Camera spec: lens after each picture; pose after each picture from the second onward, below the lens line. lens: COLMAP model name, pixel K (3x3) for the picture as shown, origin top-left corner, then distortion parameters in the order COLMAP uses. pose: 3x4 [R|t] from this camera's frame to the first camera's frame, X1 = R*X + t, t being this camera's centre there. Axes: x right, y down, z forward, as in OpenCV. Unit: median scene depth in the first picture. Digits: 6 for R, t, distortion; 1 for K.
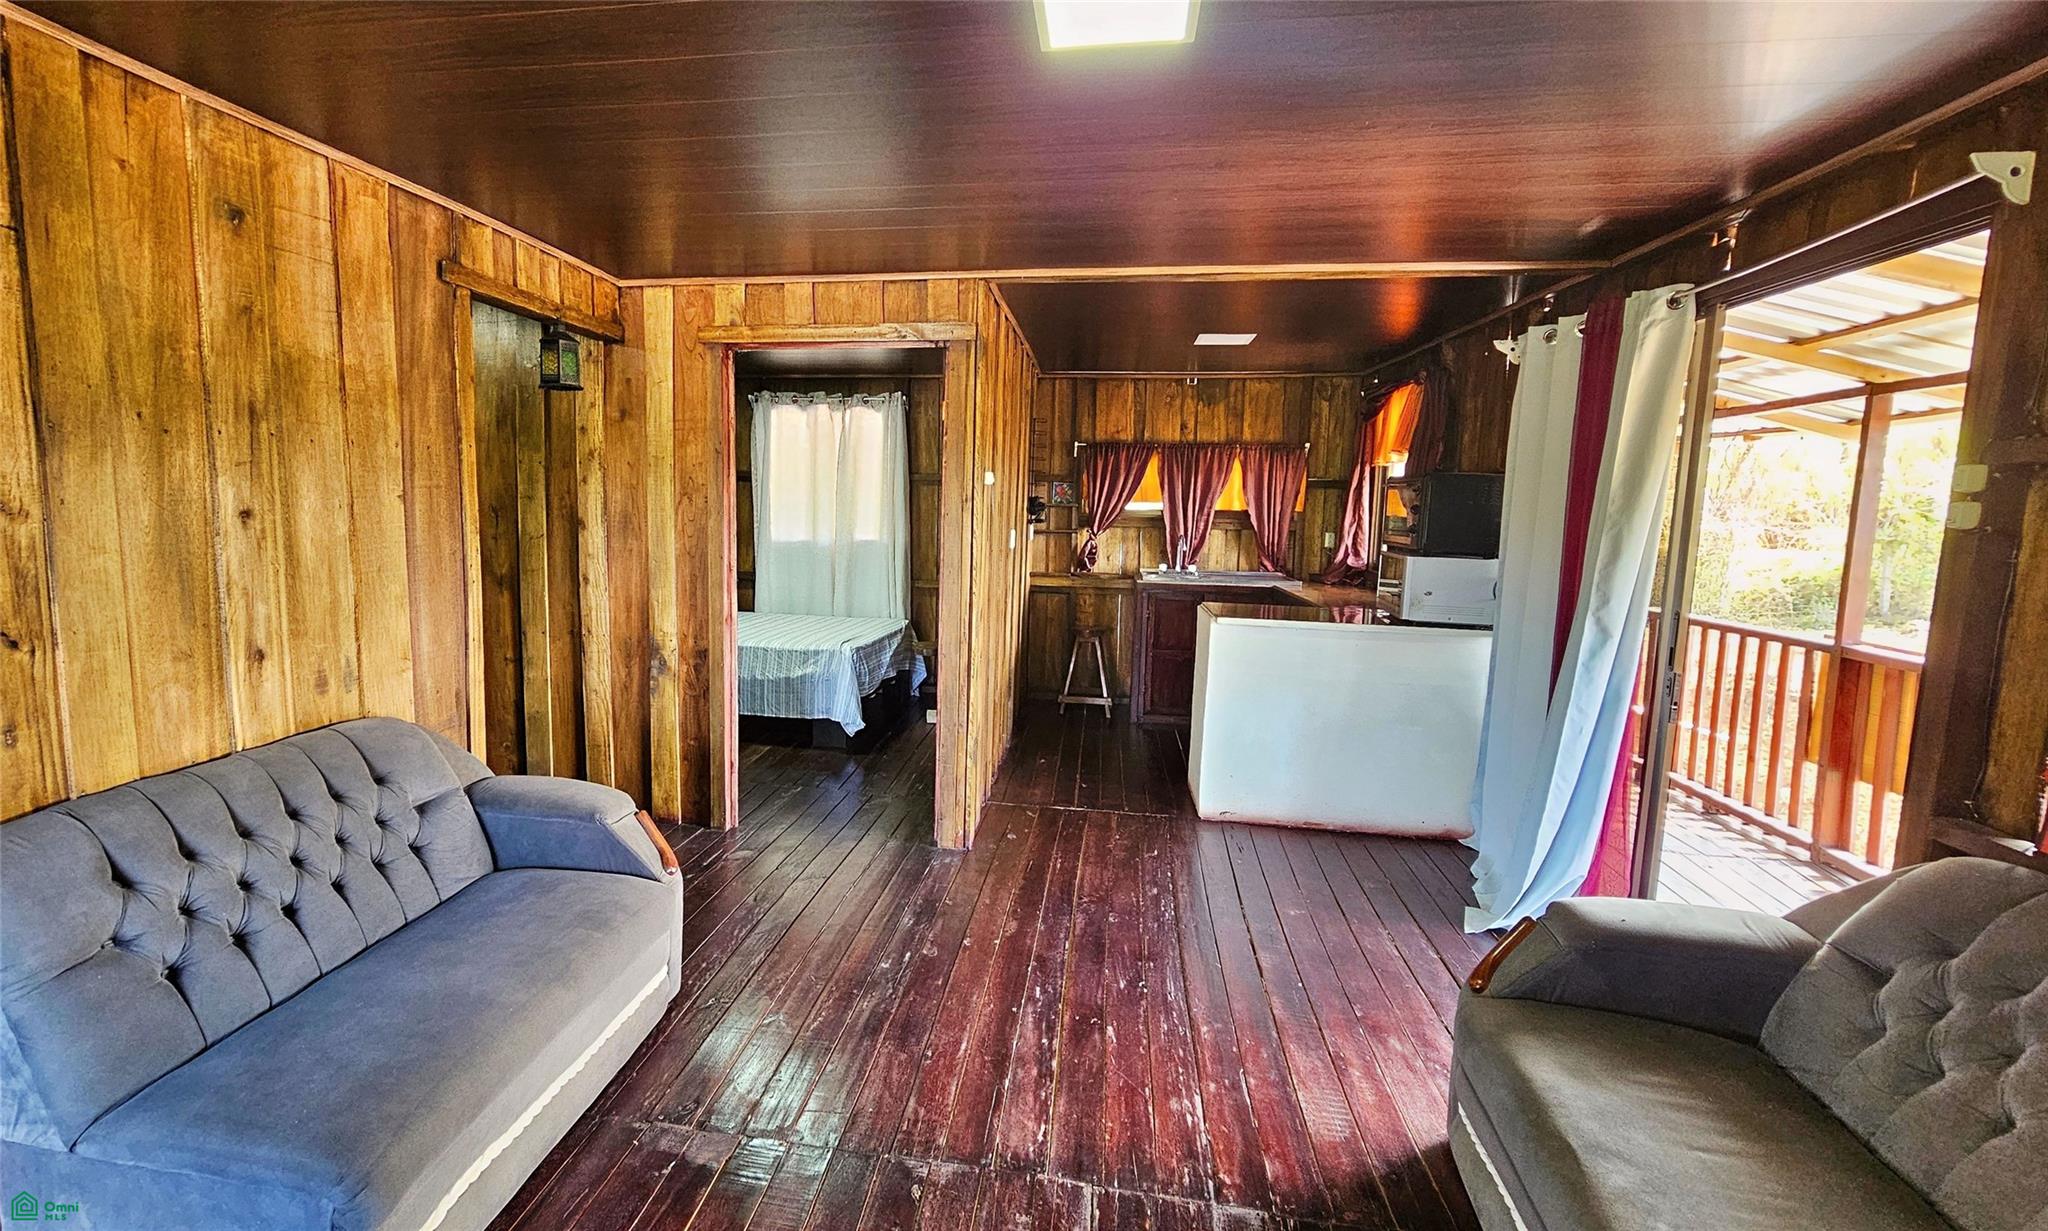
lens RADIAL K [[895.6, 0, 954.6], [0, 895.6, 585.7], [0, 0, 1]] dist [-0.001038, -0.000128]
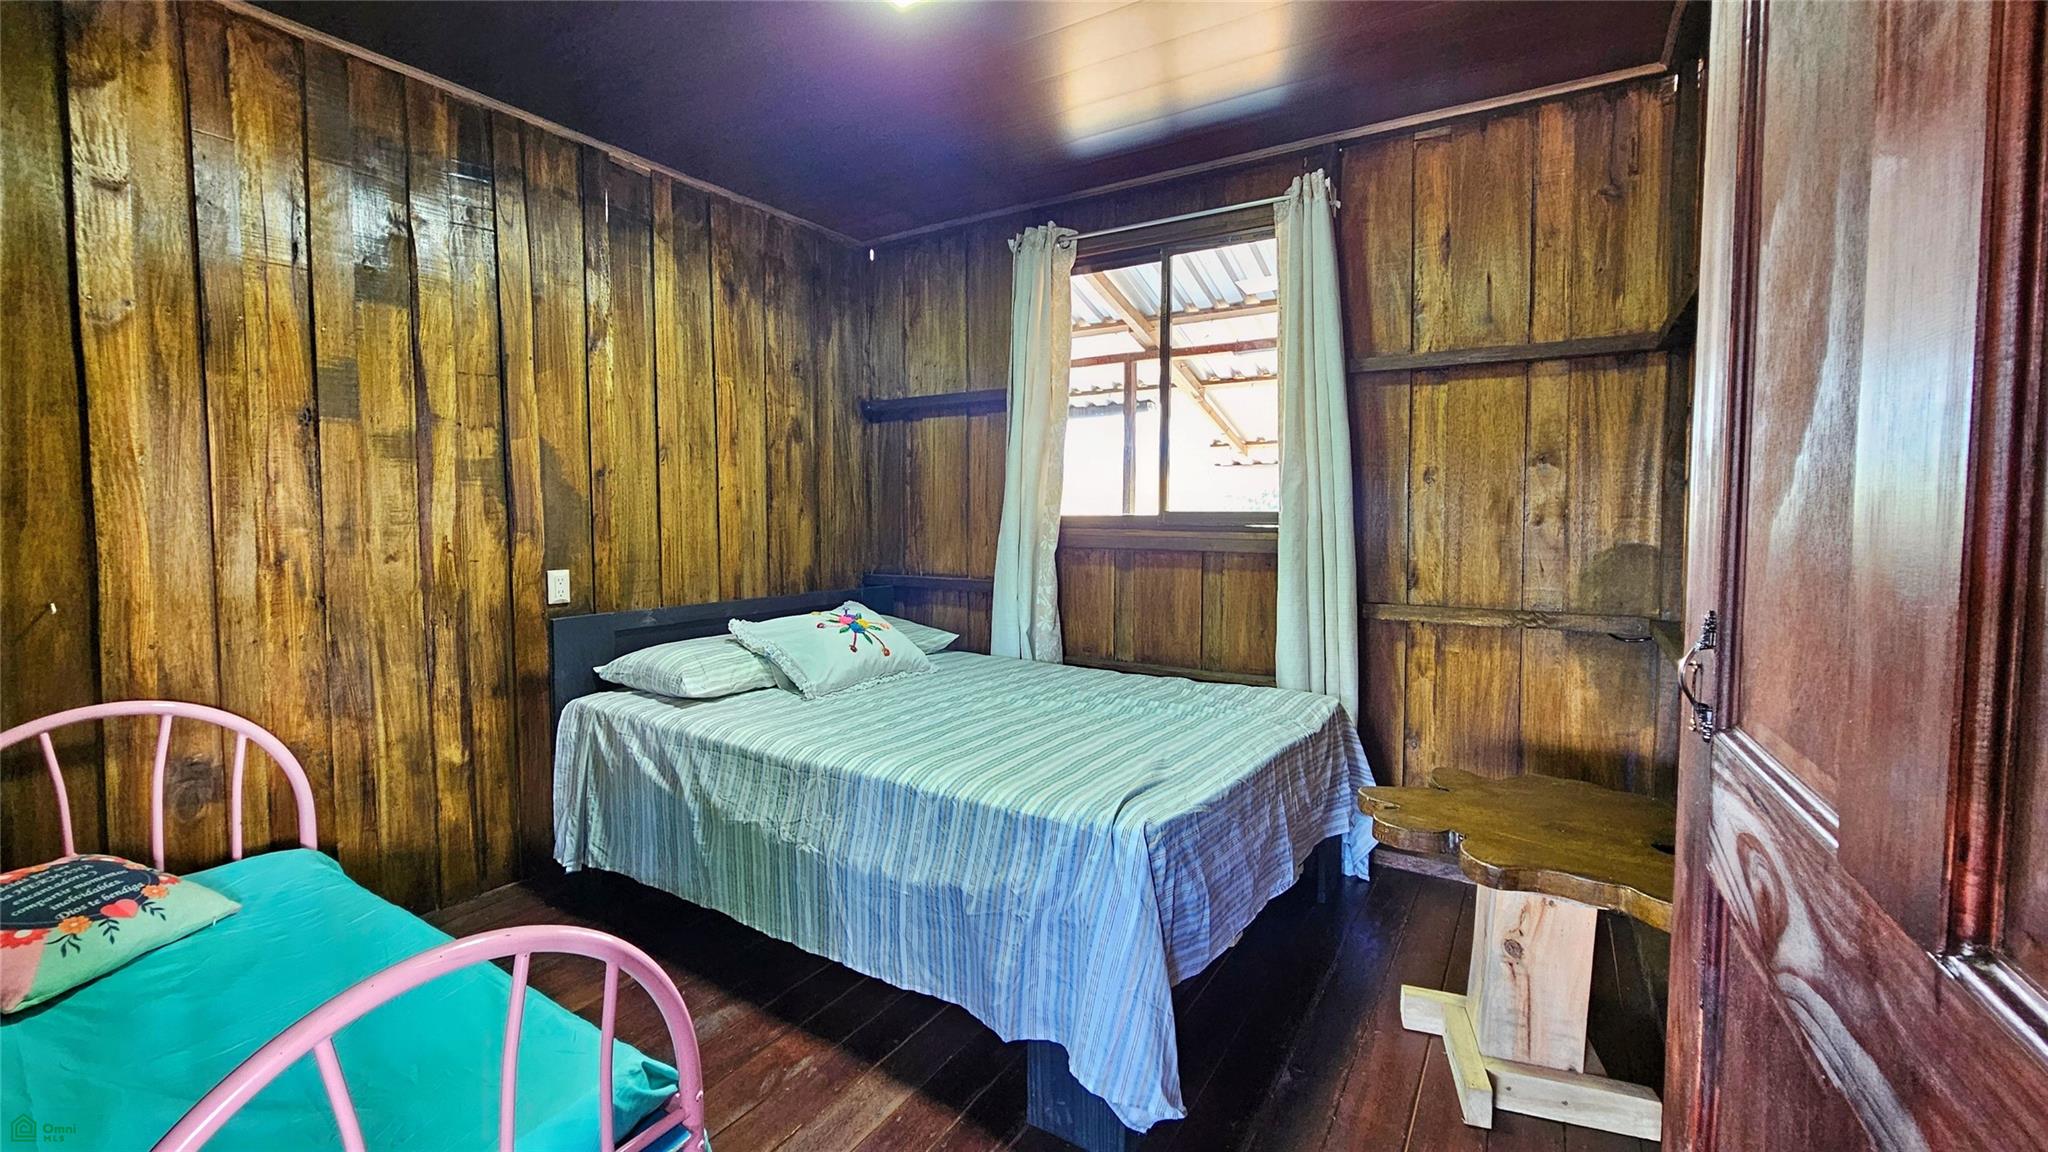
lens RADIAL K [[842.5, 0, 1008.6], [0, 842.5, 546.1], [0, 0, 1]] dist [0.000339, -0.004635]
pose [[0.917386, -0.002094, -0.397993, -0.079226], [-0.022555, 0.998106, -0.057242, -0.013307], [0.397359, 0.061490, 0.915601, 1.268482]]
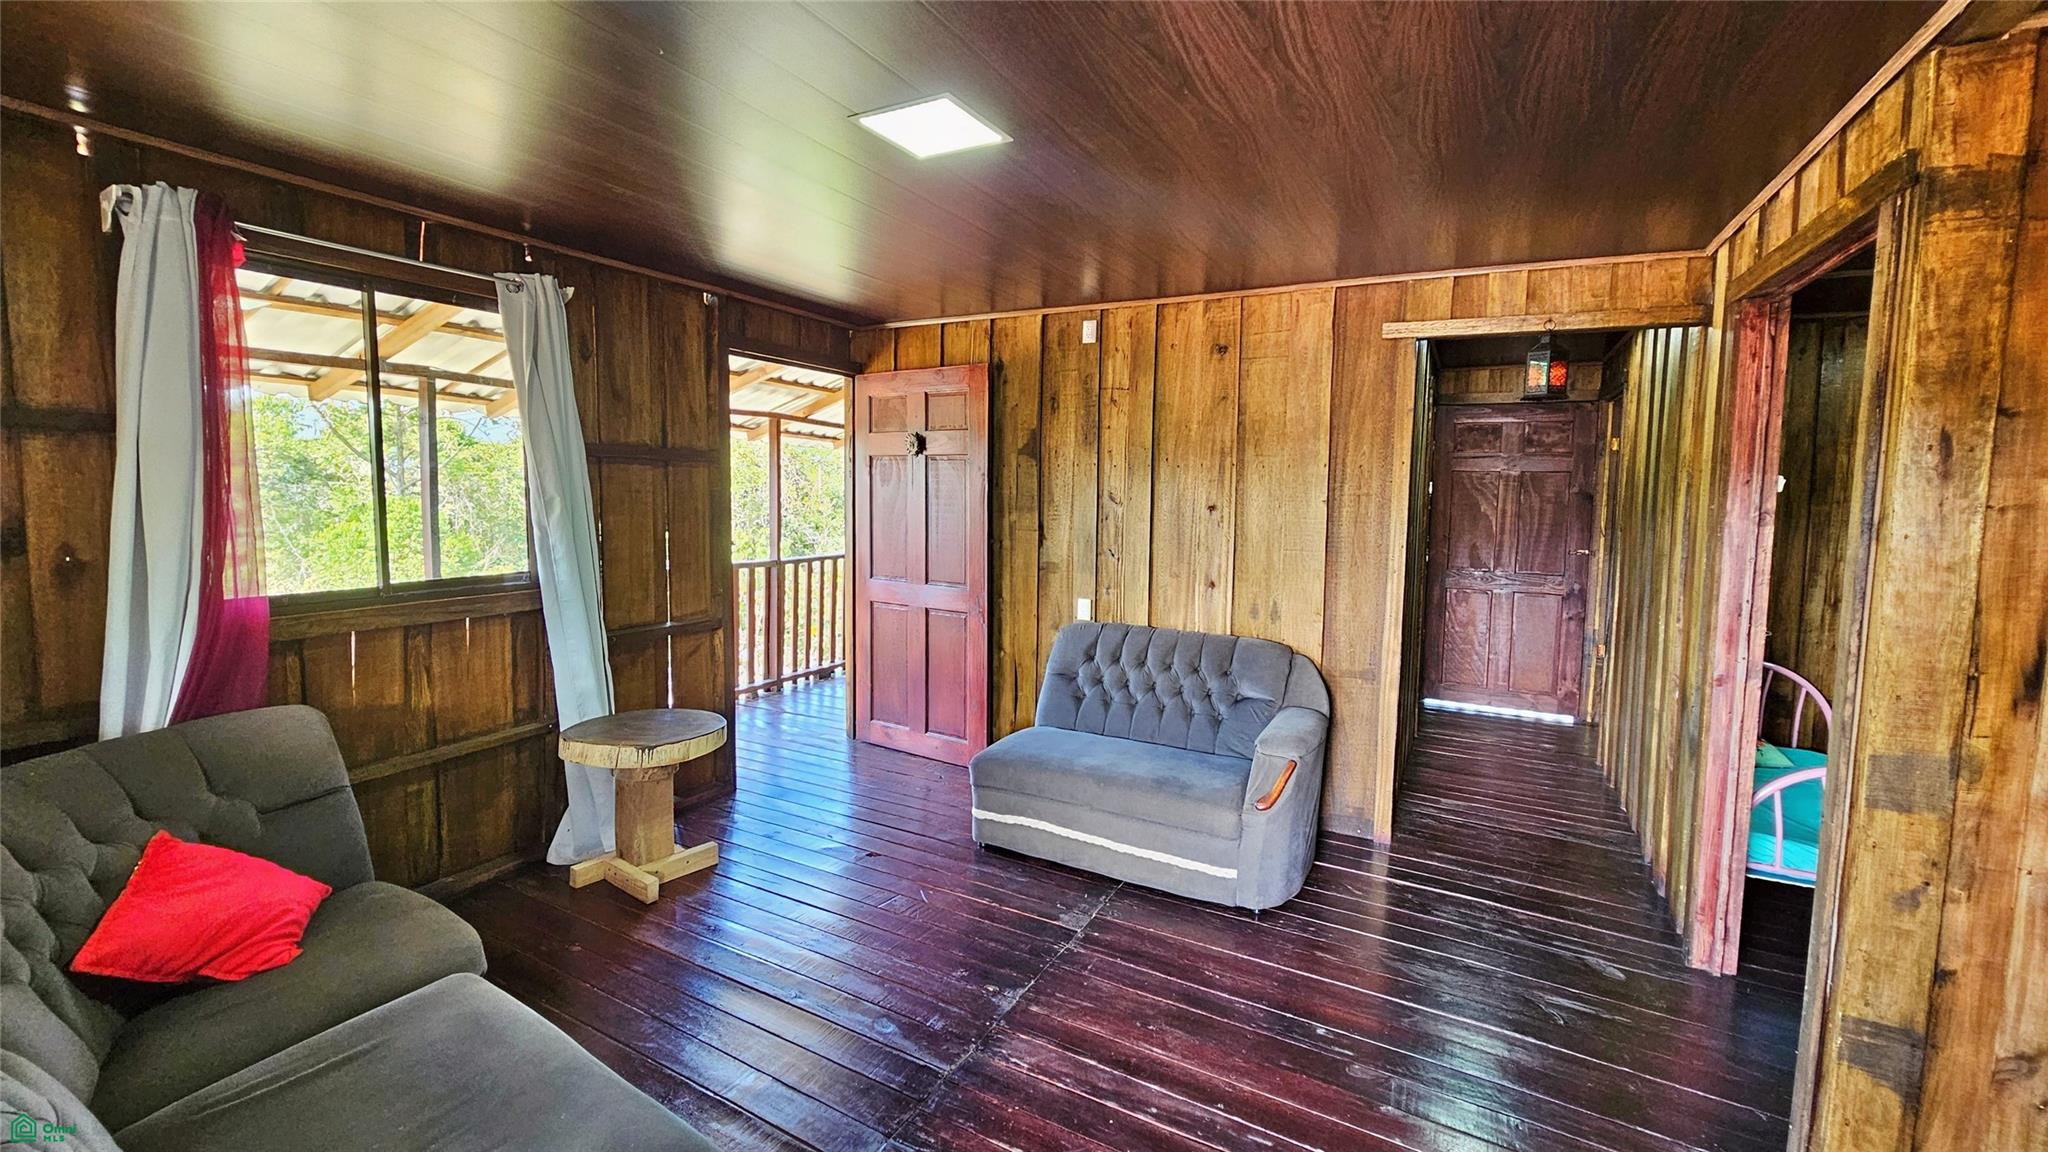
lens RADIAL K [[842.5, 0, 1008.6], [0, 842.5, 546.1], [0, 0, 1]] dist [0.000339, -0.004635]
pose [[-0.335182, 0.048151, -0.940922, 0.746511], [-0.117167, 0.988810, 0.092340, -0.083973], [0.934839, 0.141196, -0.325790, 0.875625]]
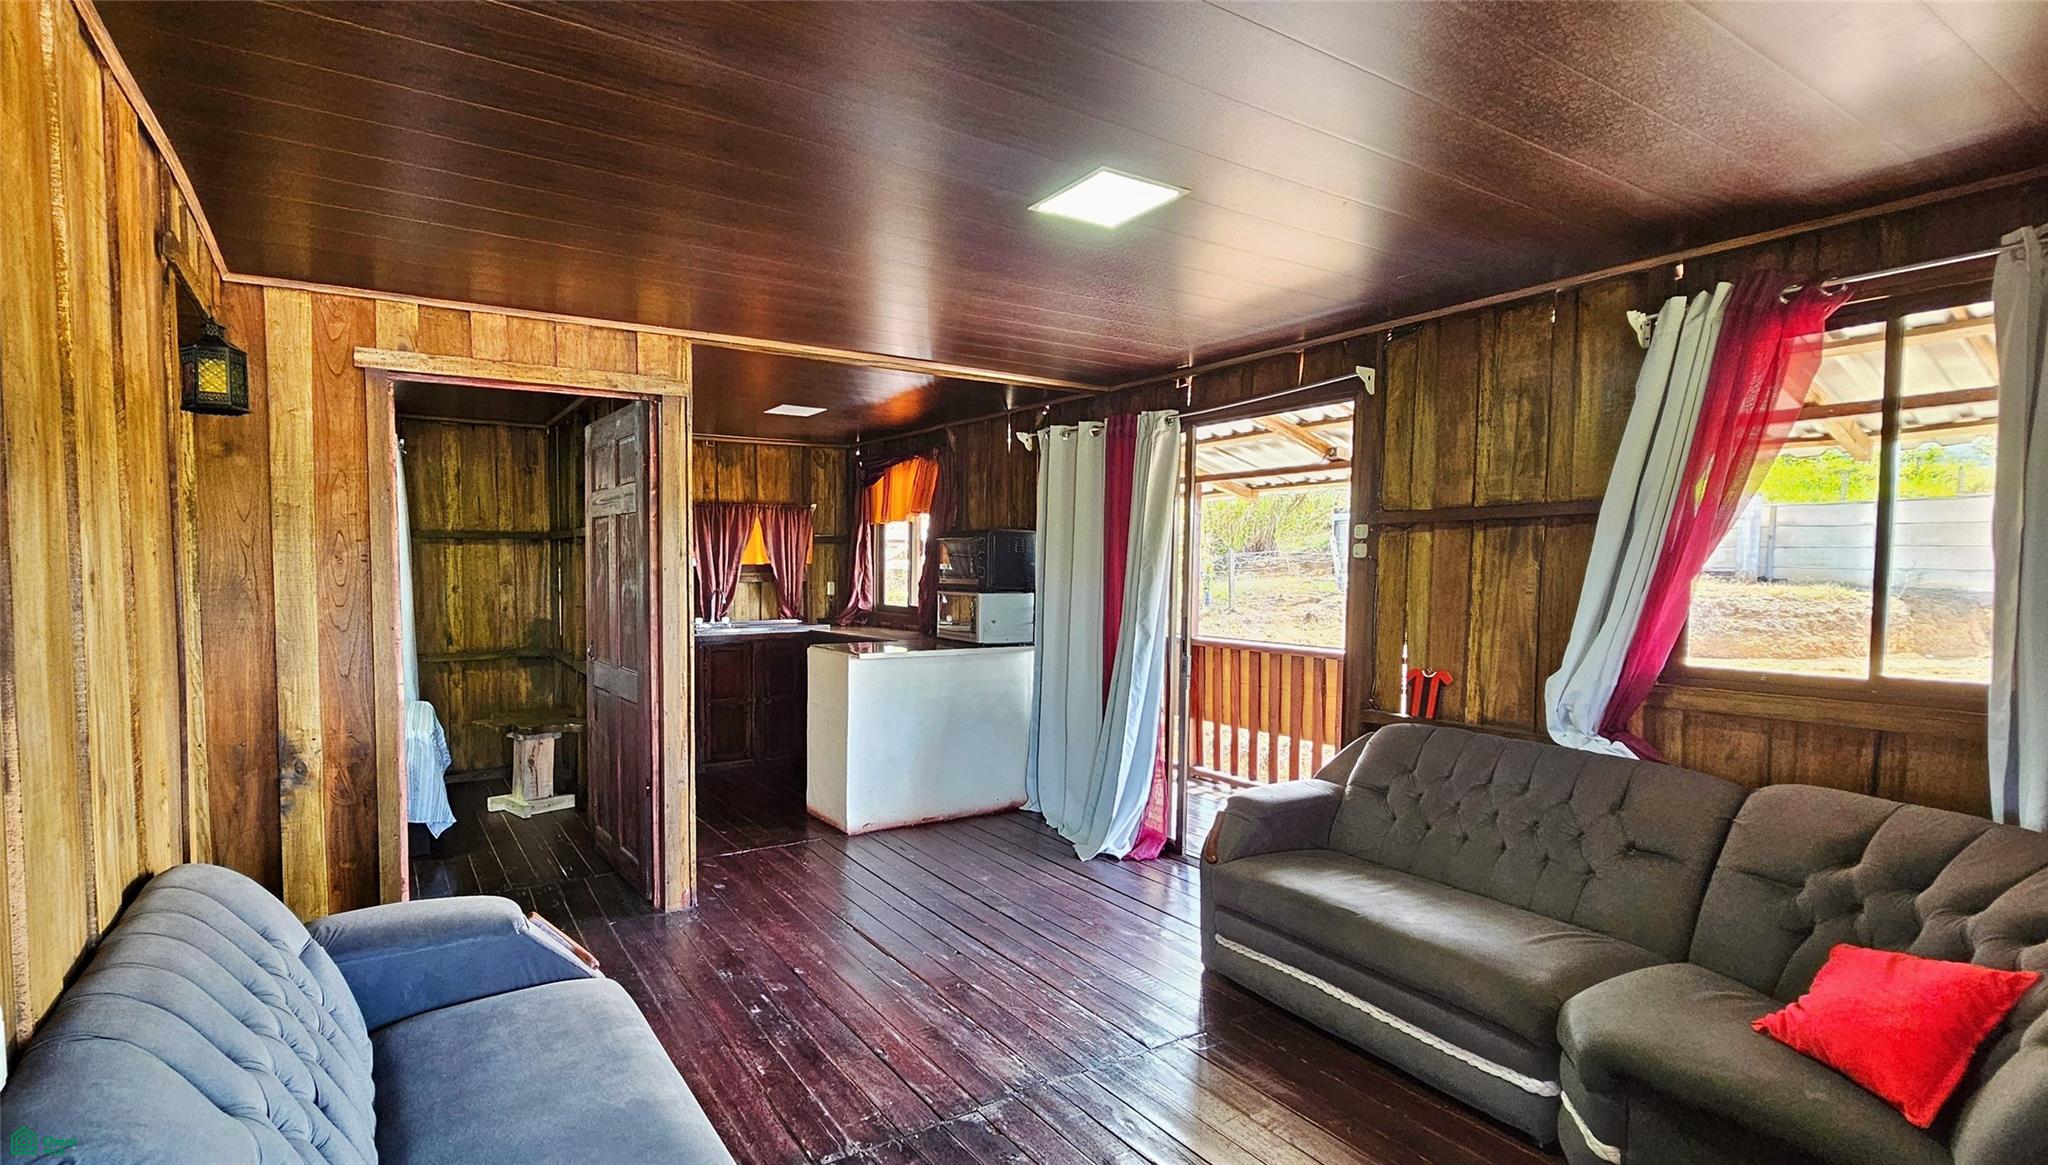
lens RADIAL K [[925.1, 0, 906.6], [0, 925.1, 608.9], [0, 0, 1]] dist [0.000211, -0.000028]
pose [[0.770285, -0.050589, 0.635690, -0.562999], [0.077795, 0.996857, -0.014936, 0.000170], [-0.632936, 0.060959, 0.771800, 0.056135]]
